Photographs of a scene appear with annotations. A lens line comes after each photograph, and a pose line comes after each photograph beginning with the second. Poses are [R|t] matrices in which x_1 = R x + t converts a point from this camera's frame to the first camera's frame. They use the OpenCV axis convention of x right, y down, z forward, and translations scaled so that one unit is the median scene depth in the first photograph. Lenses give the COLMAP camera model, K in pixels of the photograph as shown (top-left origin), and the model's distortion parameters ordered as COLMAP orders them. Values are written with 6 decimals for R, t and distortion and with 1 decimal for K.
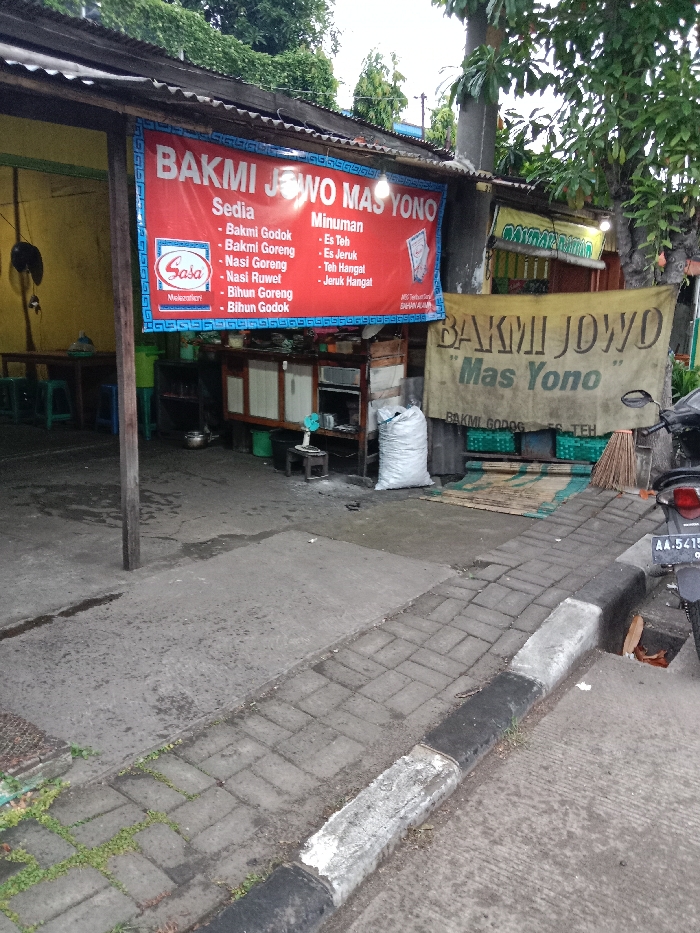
lens RADIAL K [[751.3, 0, 345.0], [0, 751.3, 461.0], [0, 0, 1]] dist [0.000196, -0.030056]
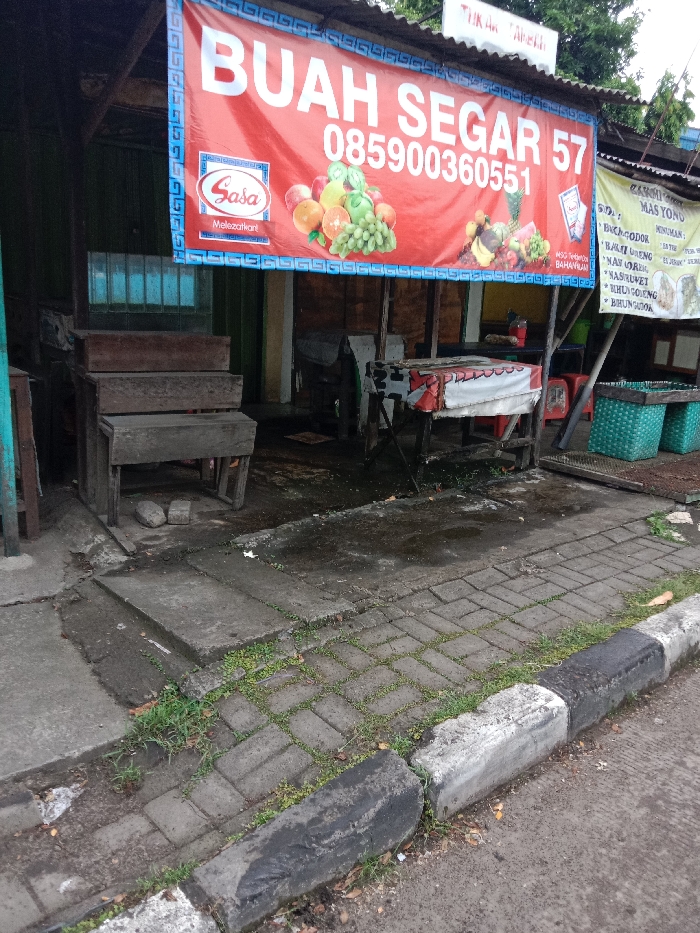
lens RADIAL K [[751.3, 0, 341.5], [0, 751.3, 474.5], [0, 0, 1]] dist [0.000196, -0.030056]
pose [[0.975549, 0.072943, -0.207324, -0.194844], [-0.064941, 0.996867, 0.045154, 0.058222], [0.209968, -0.030586, 0.977230, -0.284360]]
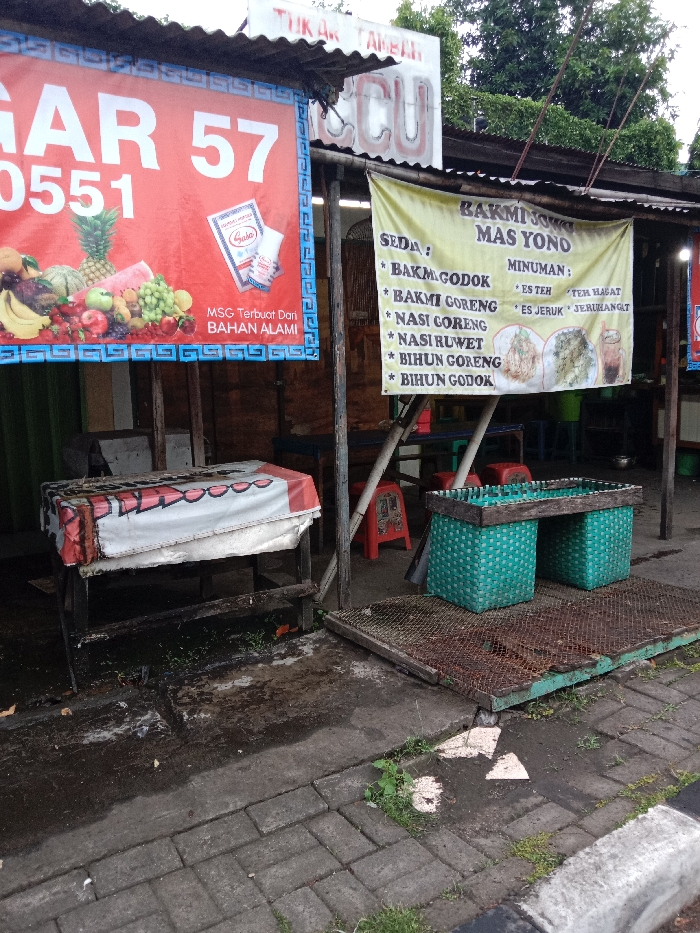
lens RADIAL K [[751.3, 0, 348.3], [0, 751.3, 469.3], [0, 0, 1]] dist [0.000196, -0.030056]
pose [[0.940479, 0.003826, -0.339831, -0.092769], [-0.024318, 0.998131, -0.056061, 0.028688], [0.338982, 0.060989, 0.938814, -0.136612]]
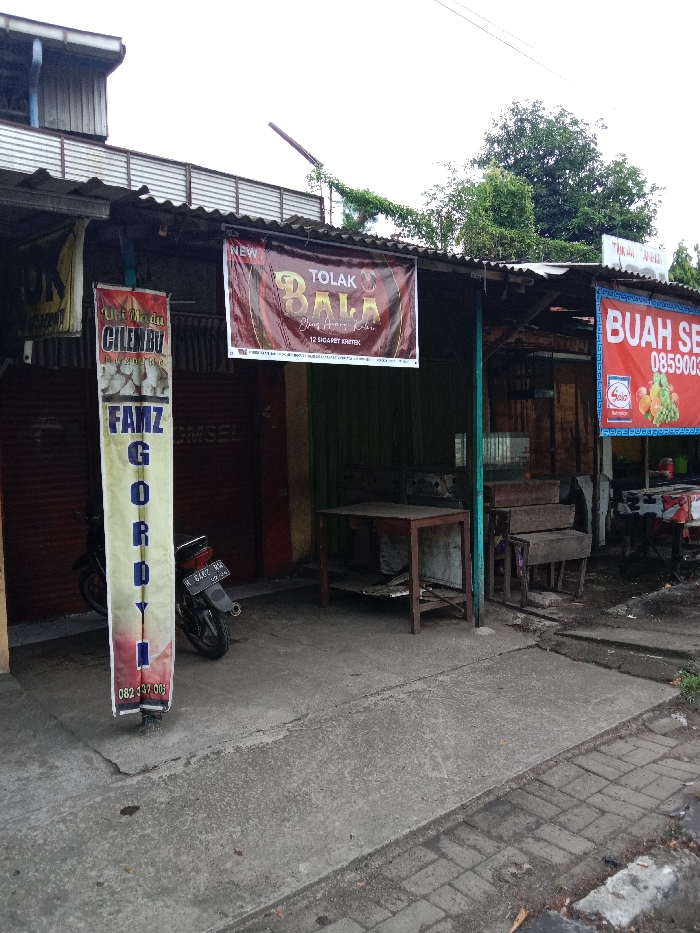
lens RADIAL K [[751.3, 0, 355.6], [0, 751.3, 462.8], [0, 0, 1]] dist [0.000196, -0.030056]
pose [[0.978423, -0.035296, -0.203573, -0.314803], [0.001314, 0.986343, -0.164699, 0.080486], [0.206606, 0.160877, 0.965107, -0.439604]]
